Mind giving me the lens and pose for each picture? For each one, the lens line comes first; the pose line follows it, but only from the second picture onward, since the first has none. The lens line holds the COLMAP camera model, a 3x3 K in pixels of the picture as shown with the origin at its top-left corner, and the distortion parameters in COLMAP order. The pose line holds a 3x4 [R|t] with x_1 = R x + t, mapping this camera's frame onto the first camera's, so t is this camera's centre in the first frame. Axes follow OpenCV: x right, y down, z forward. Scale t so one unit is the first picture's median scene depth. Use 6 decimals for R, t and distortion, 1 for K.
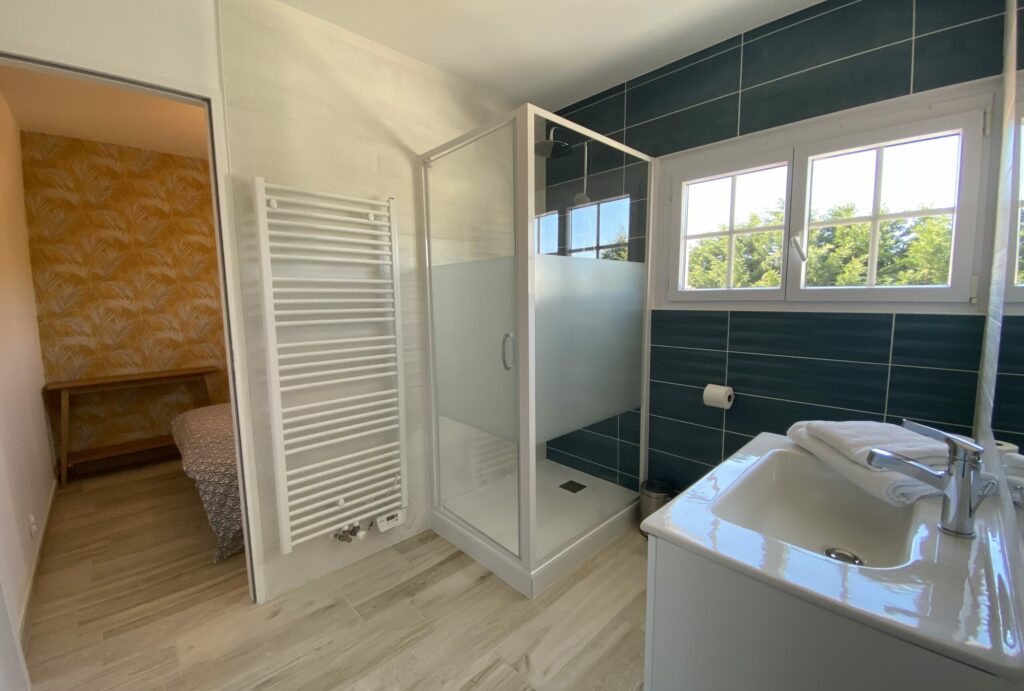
lens RADIAL K [[423.8, 0, 513.1], [0, 423.8, 338.8], [0, 0, 1]] dist [-0.001448, -0.000191]
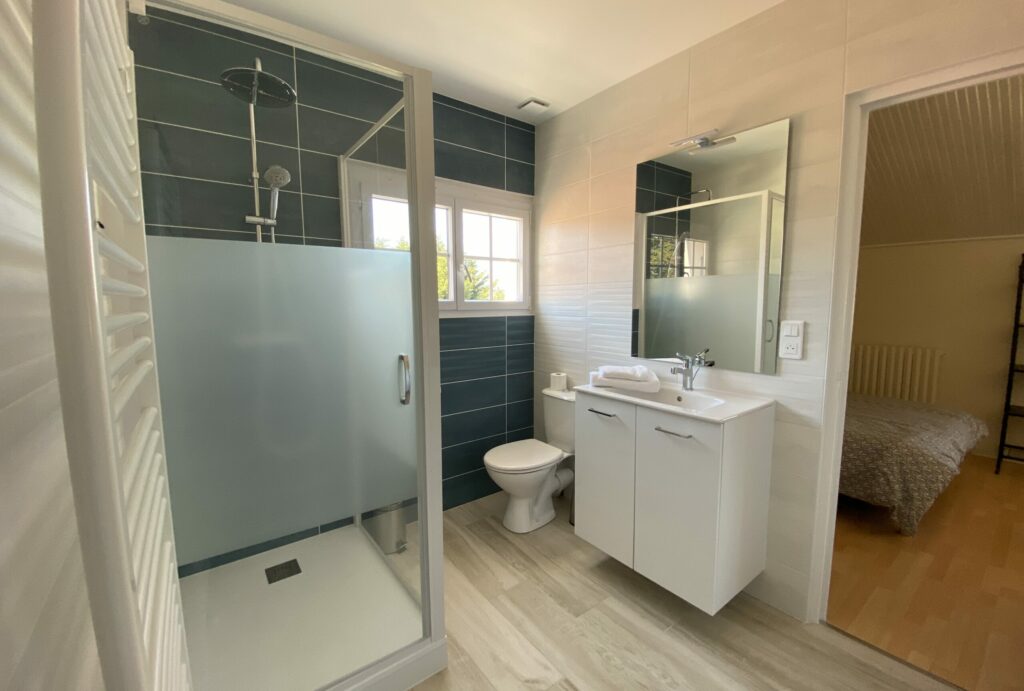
lens RADIAL K [[414.2, 0, 512.0], [0, 414.2, 345.5], [0, 0, 1]] dist [0.001245, 0.000006]
pose [[0.122182, -0.092696, 0.988170, -0.793022], [0.115946, 0.990145, 0.078545, -0.072930], [-0.985712, 0.104977, 0.131725, 0.799050]]
